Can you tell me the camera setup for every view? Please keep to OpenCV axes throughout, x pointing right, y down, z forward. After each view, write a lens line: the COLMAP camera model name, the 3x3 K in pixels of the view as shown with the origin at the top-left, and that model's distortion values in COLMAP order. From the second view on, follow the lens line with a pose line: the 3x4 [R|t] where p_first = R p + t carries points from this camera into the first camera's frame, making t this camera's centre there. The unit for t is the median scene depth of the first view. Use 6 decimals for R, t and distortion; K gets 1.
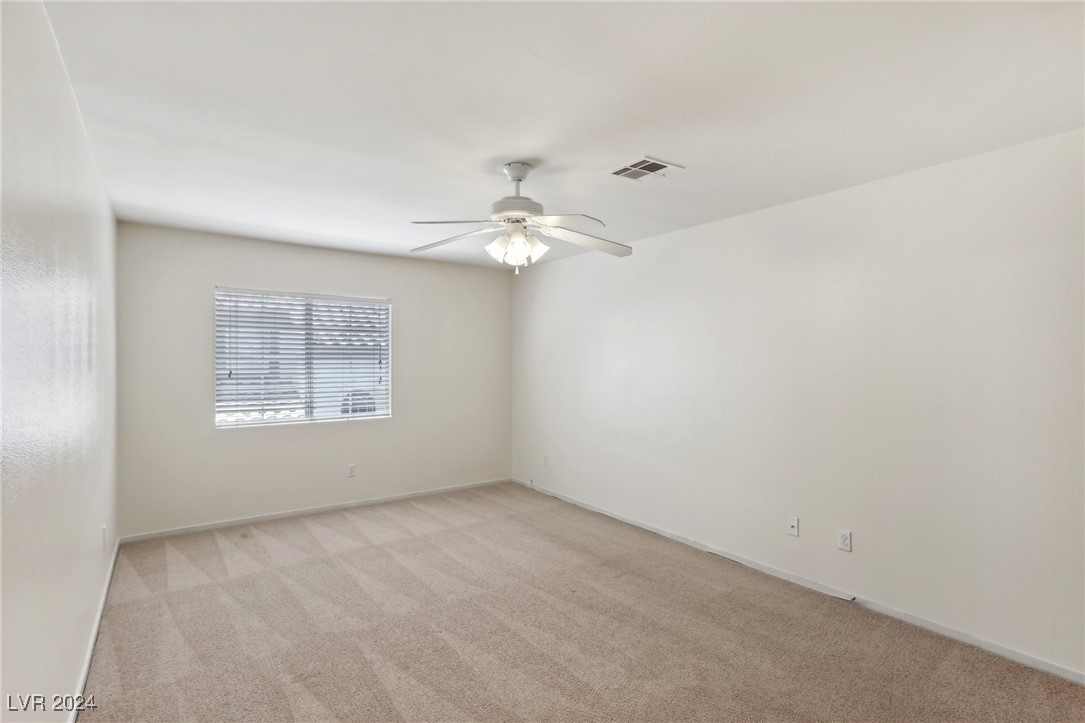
lens RADIAL K [[525.3, 0, 542.8], [0, 525.3, 365.6], [0, 0, 1]] dist [0.010259, -0.000003]
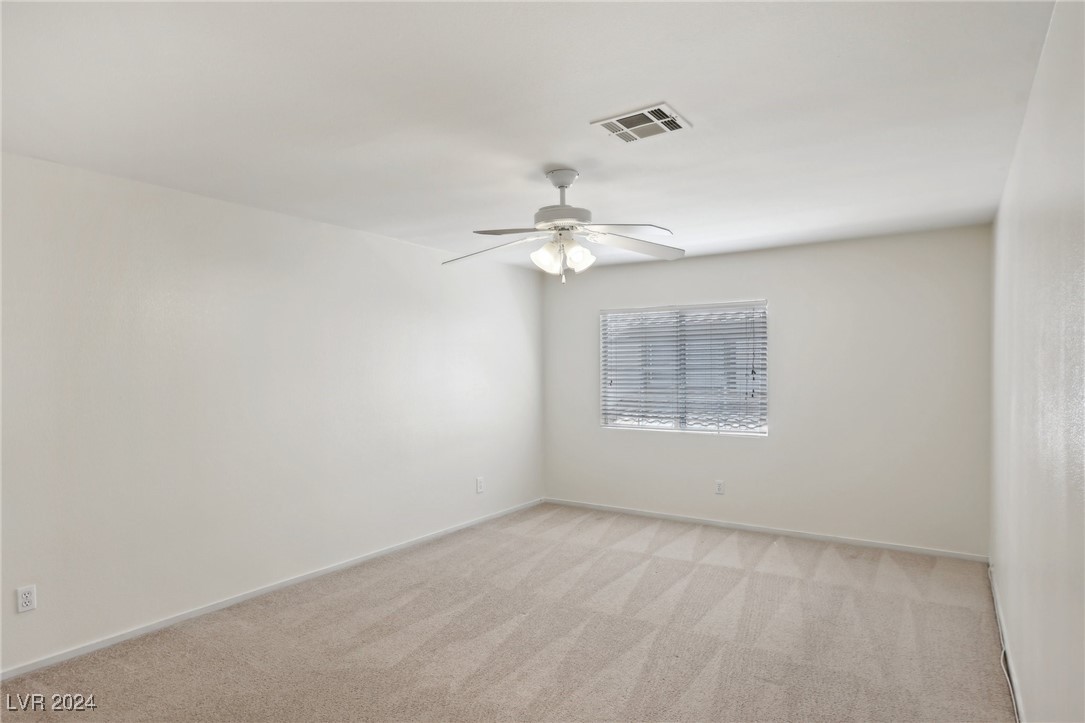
lens RADIAL K [[626.9, 0, 541.6], [0, 626.9, 376.8], [0, 0, 1]] dist [0.019370, 0.000480]
pose [[0.358603, 0.001219, -0.933489, 0.691910], [-0.003367, 0.999994, 0.000013, 0.001930], [0.933484, 0.003138, 0.358605, 0.360311]]
